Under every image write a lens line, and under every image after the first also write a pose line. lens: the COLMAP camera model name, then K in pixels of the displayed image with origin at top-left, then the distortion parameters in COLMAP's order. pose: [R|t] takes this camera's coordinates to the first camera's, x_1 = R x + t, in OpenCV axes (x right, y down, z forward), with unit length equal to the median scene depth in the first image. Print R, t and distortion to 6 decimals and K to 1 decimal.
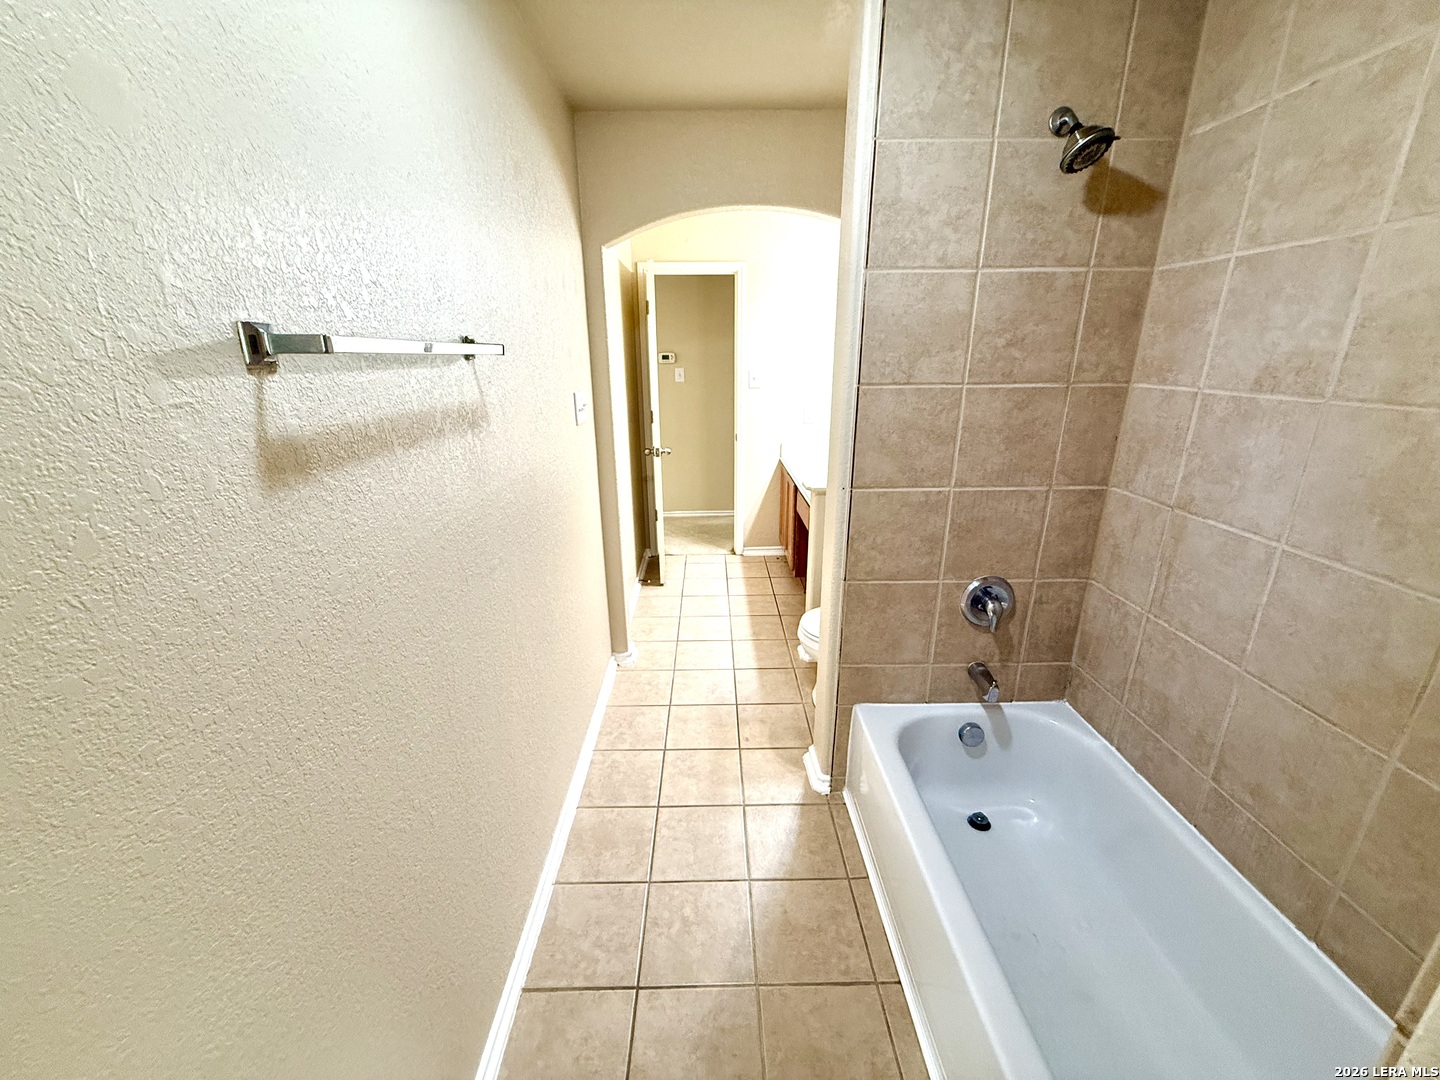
lens RADIAL K [[572.0, 0, 728.7], [0, 572.0, 551.2], [0, 0, 1]] dist [0.001174, -0.000476]
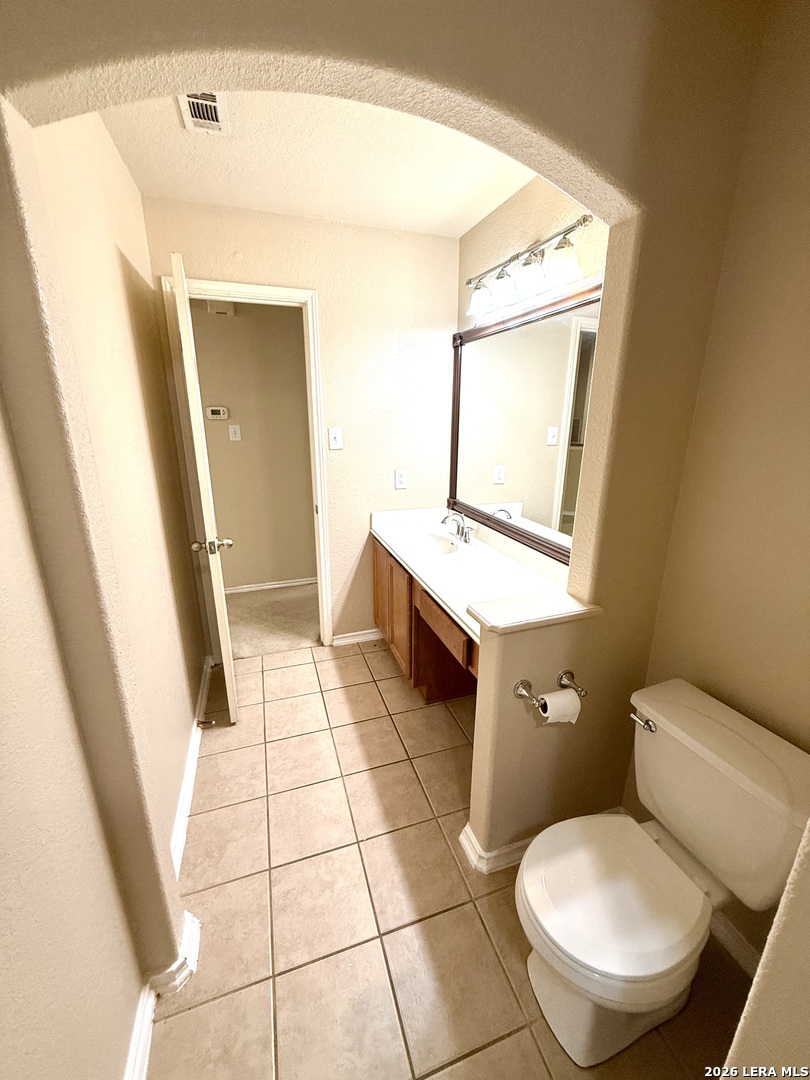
lens RADIAL K [[429.0, 0, 401.8], [0, 429.0, 533.0], [0, 0, 1]] dist [0.001174, -0.000476]
pose [[0.957635, -0.075979, 0.277780, -0.041800], [0.090671, 0.995061, -0.040414, -0.128901], [-0.273337, 0.063888, 0.959794, 0.381651]]
